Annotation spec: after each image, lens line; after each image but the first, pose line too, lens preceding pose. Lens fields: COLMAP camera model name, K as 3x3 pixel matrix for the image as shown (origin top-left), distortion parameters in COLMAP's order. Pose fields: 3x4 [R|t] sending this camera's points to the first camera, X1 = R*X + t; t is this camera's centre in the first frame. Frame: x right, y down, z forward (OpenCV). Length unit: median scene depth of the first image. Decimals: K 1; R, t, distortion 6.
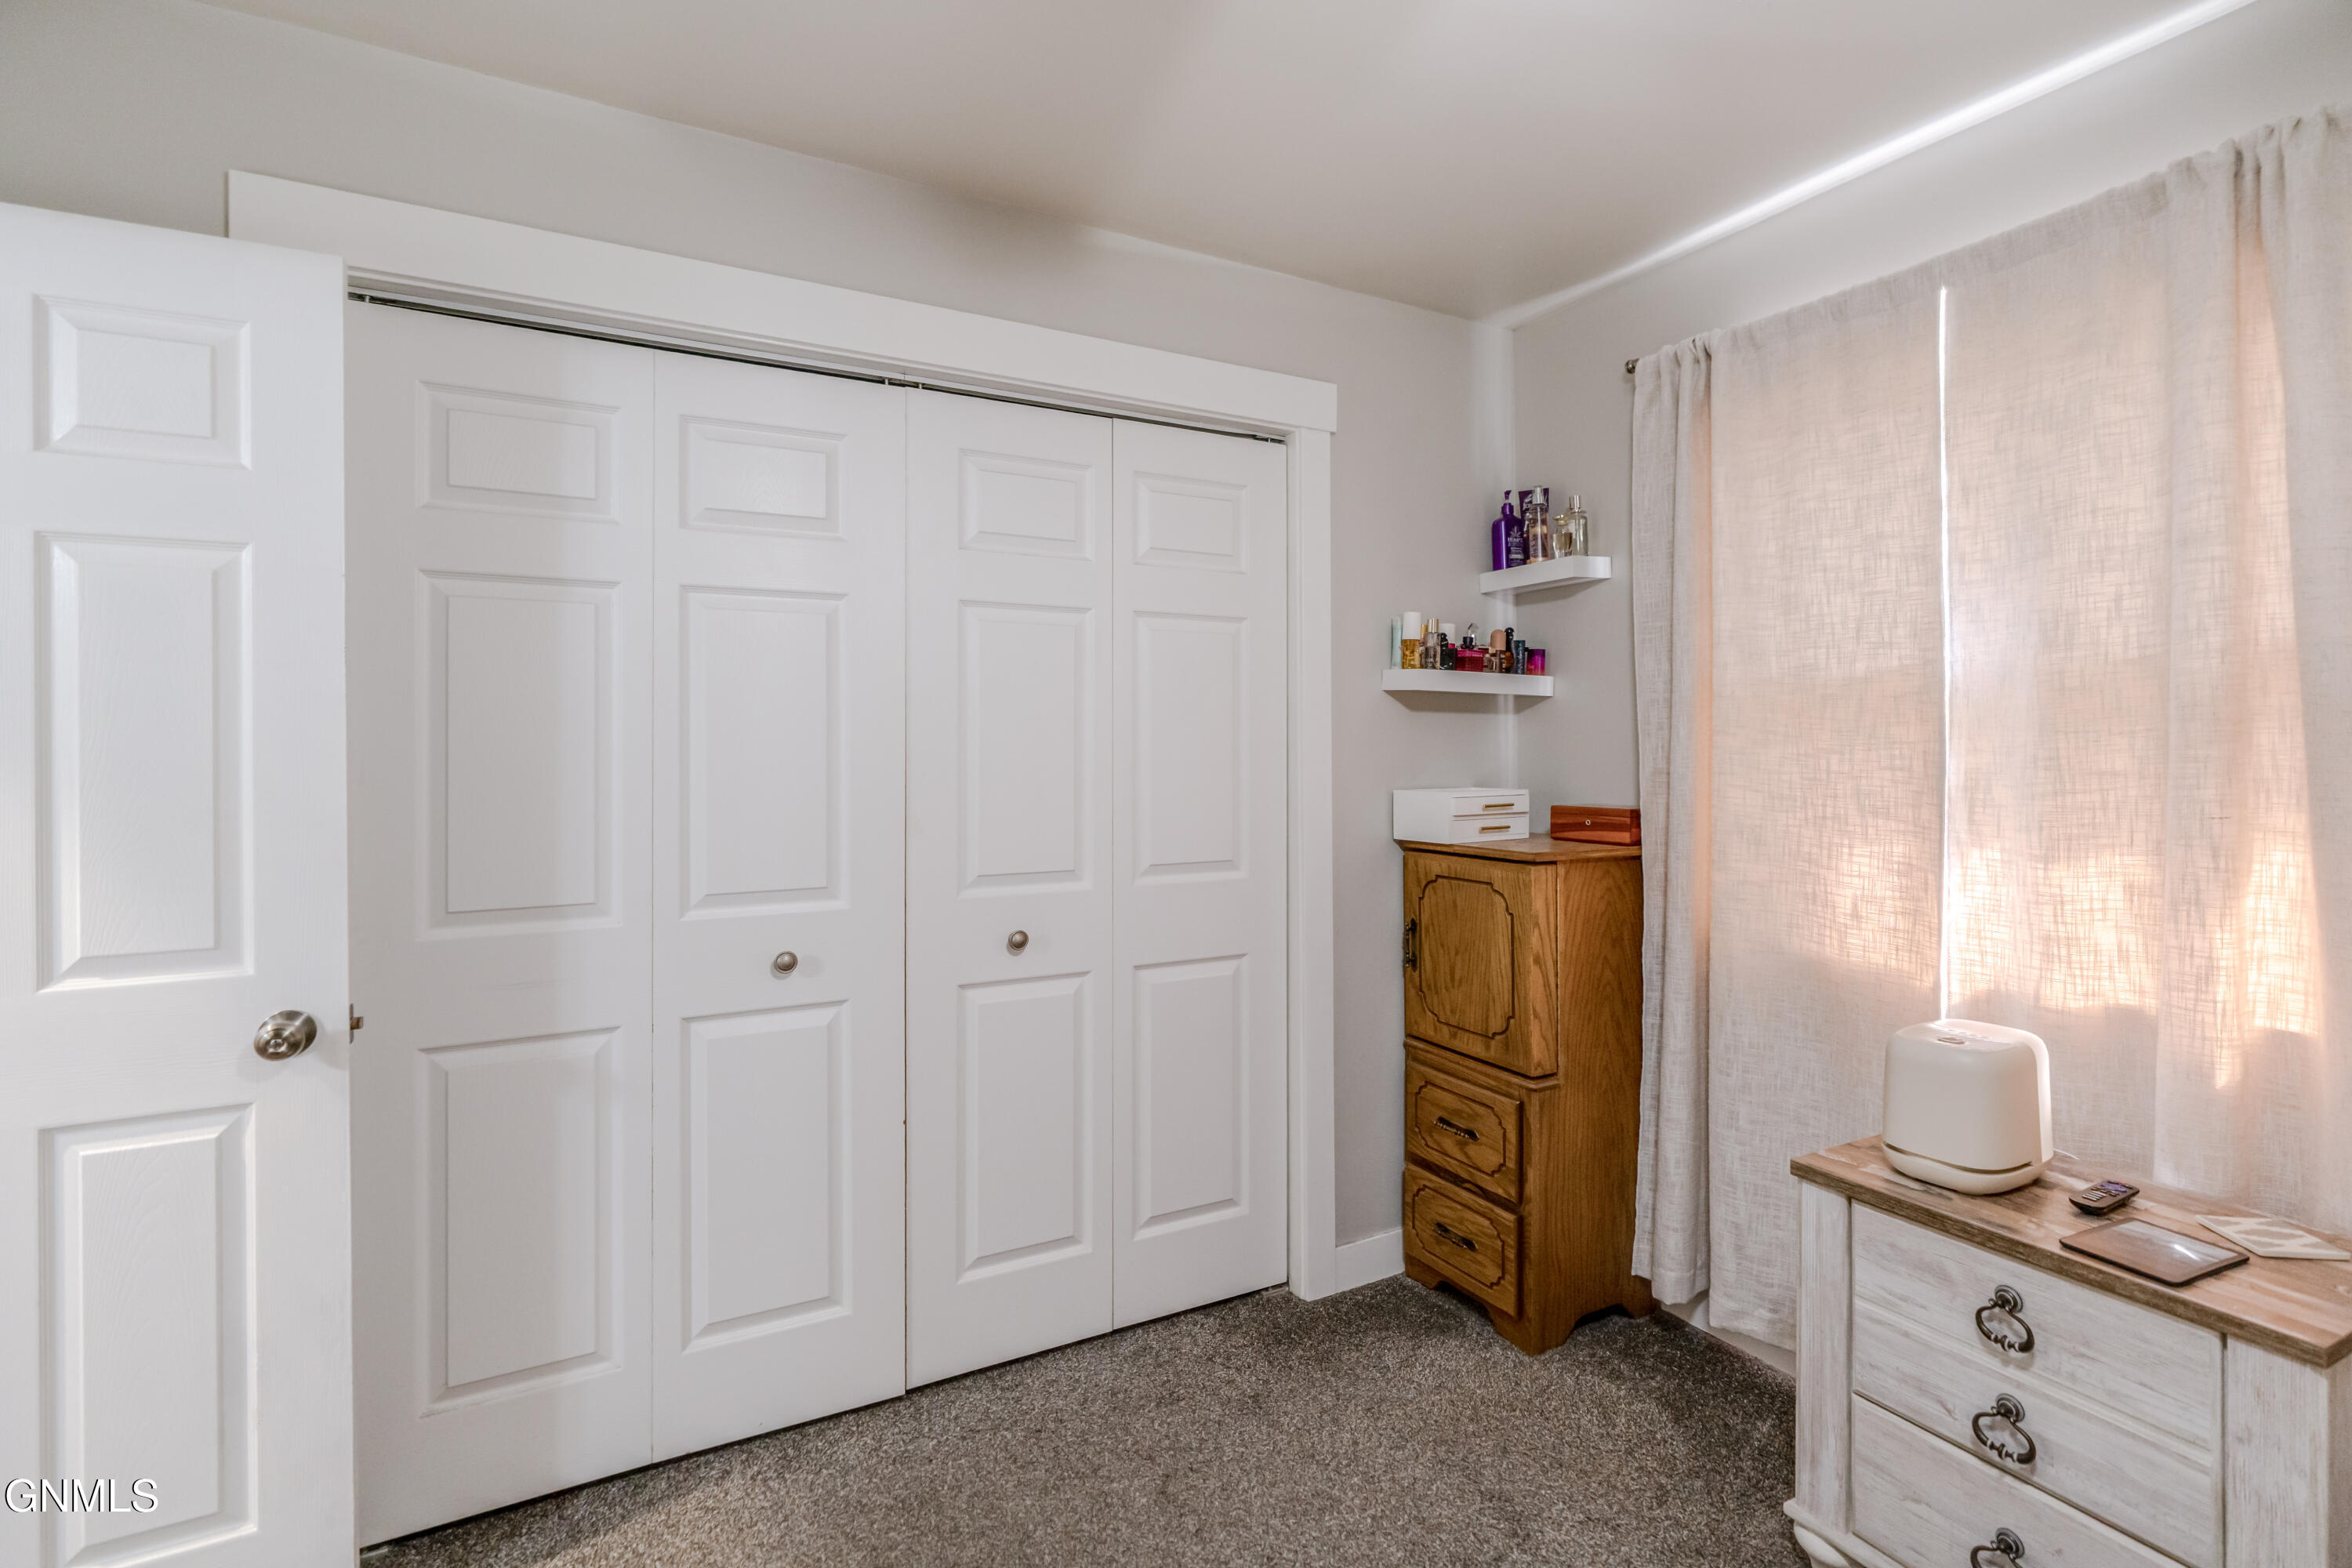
lens RADIAL K [[1144.1, 0, 1176.7], [0, 1144.1, 767.6], [0, 0, 1]] dist [0.051241, 0.000209]
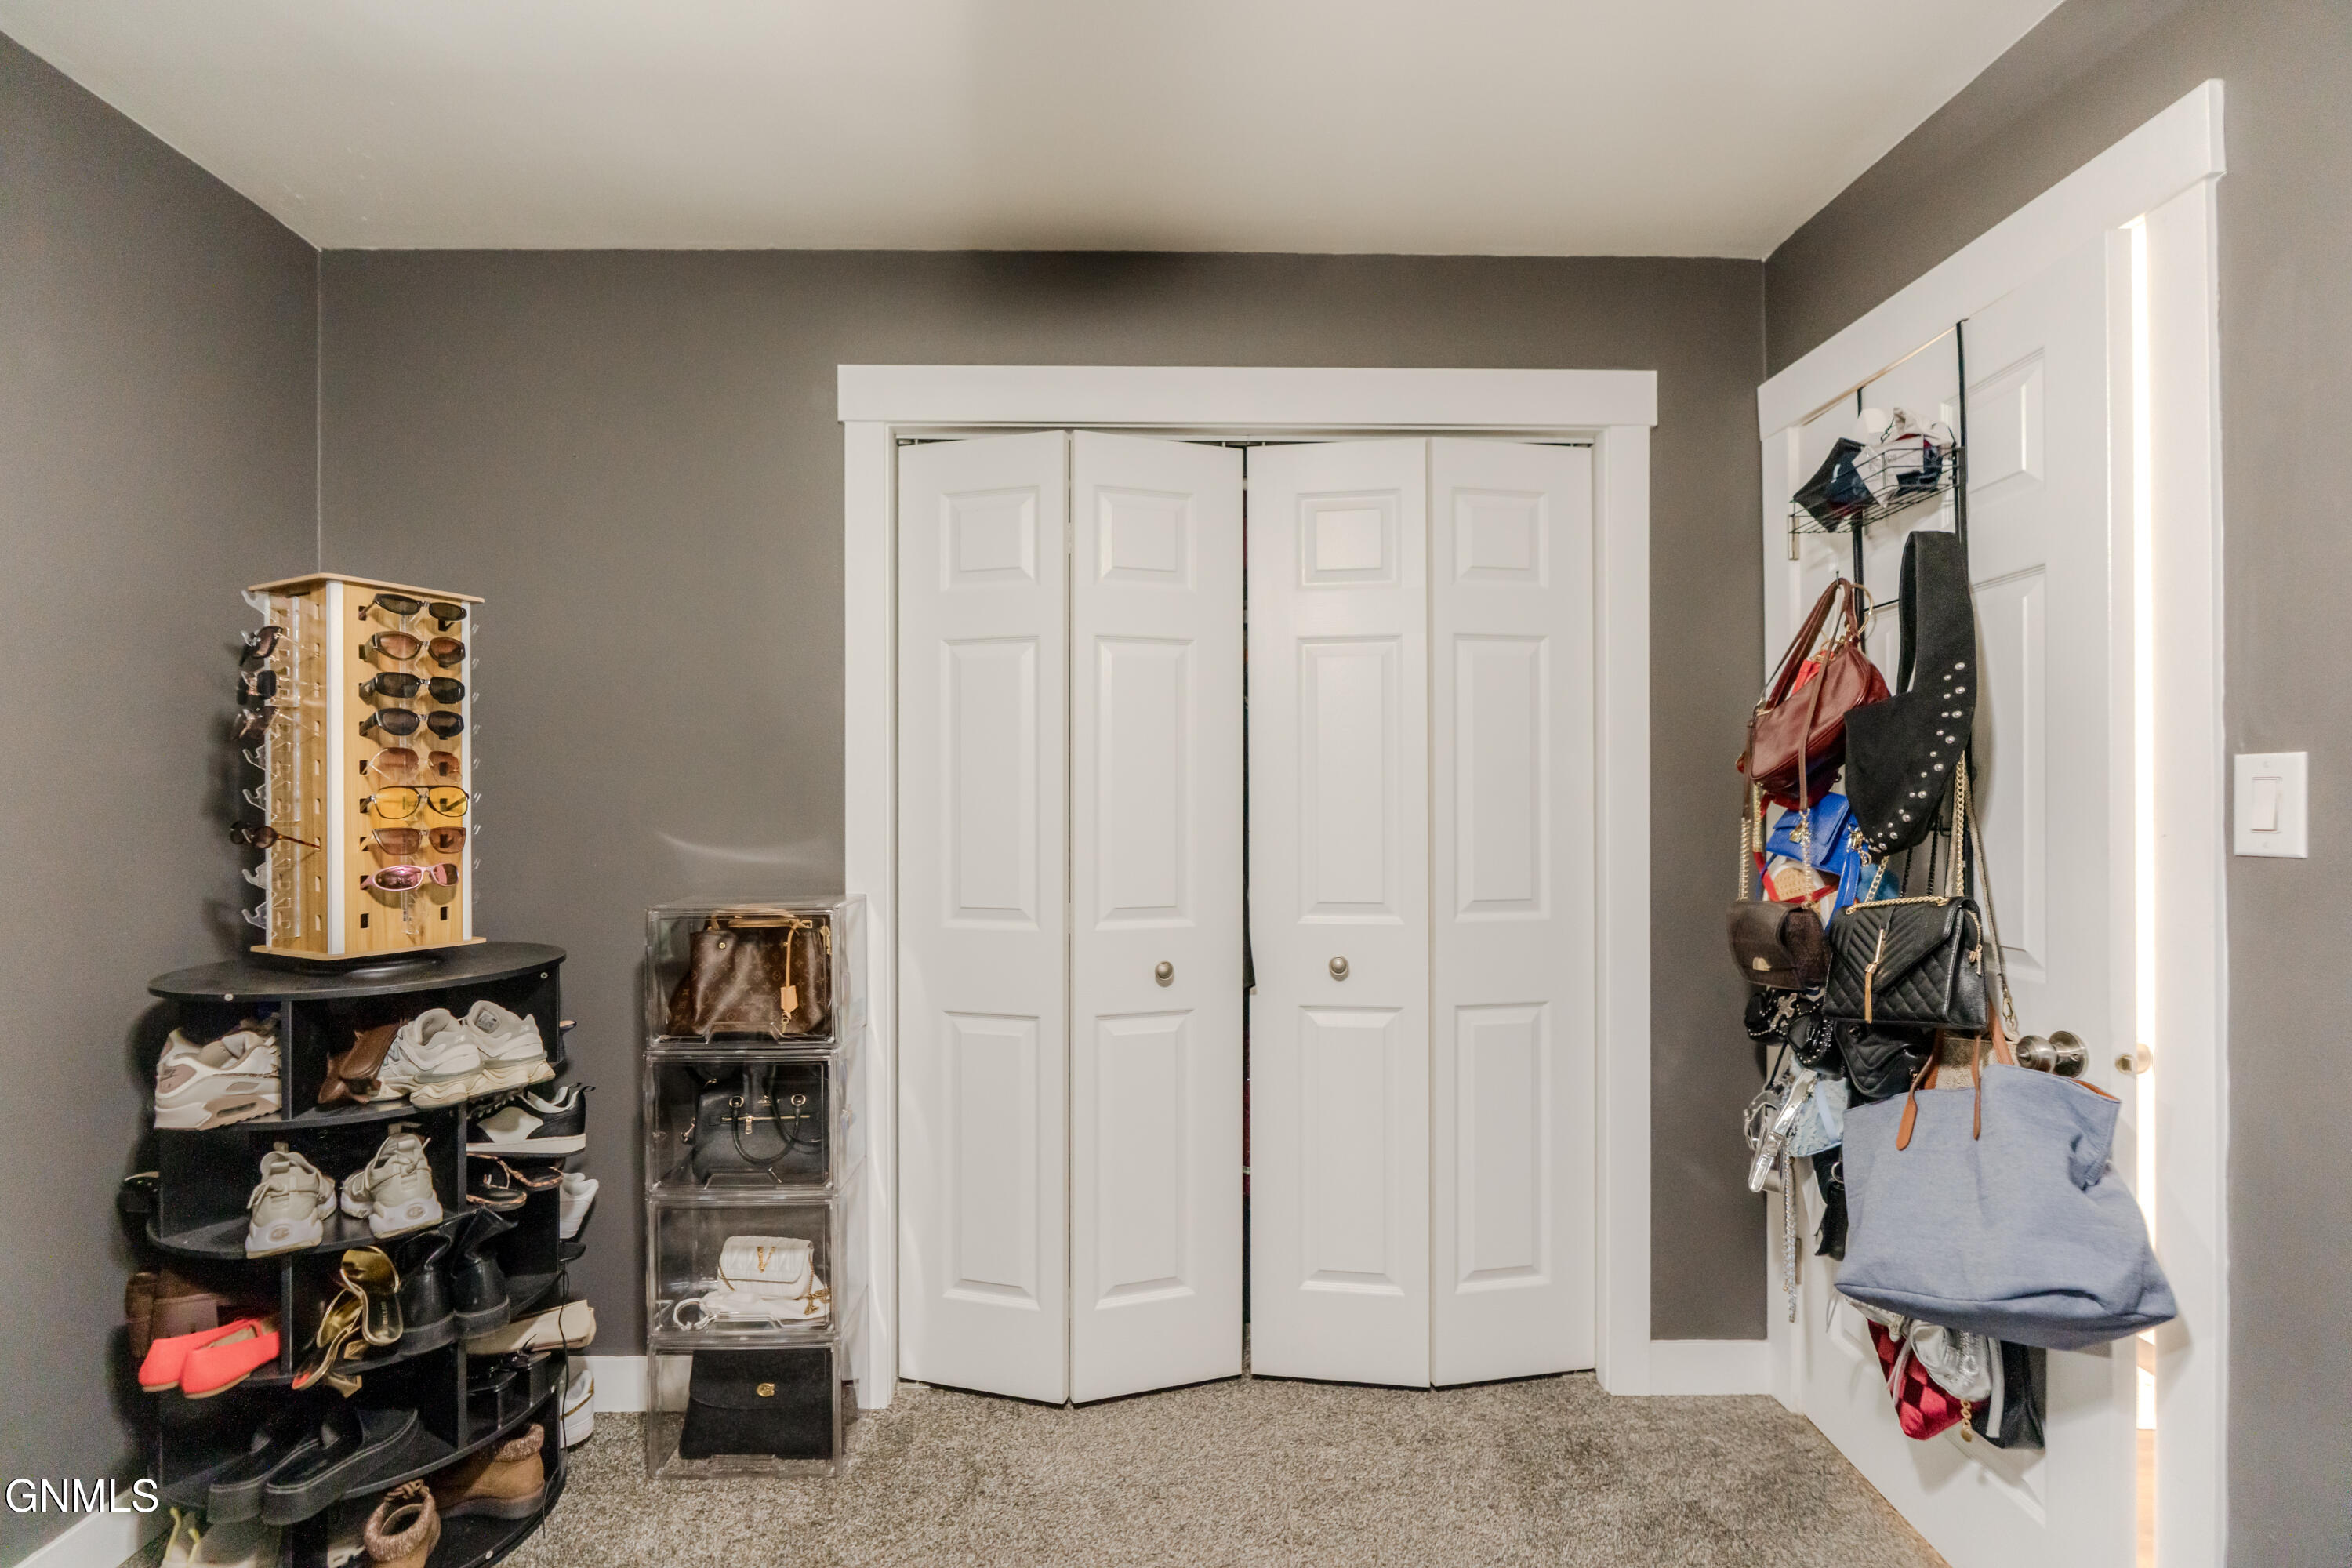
lens RADIAL K [[1069.3, 0, 1197.1], [0, 1069.3, 773.8], [0, 0, 1]] dist [-0.000126, 0.000558]
pose [[0.894629, -0.003303, -0.446798, 0.188708], [-0.005056, 0.999834, -0.017513, -0.003799], [0.446781, 0.017927, 0.894464, 0.103097]]
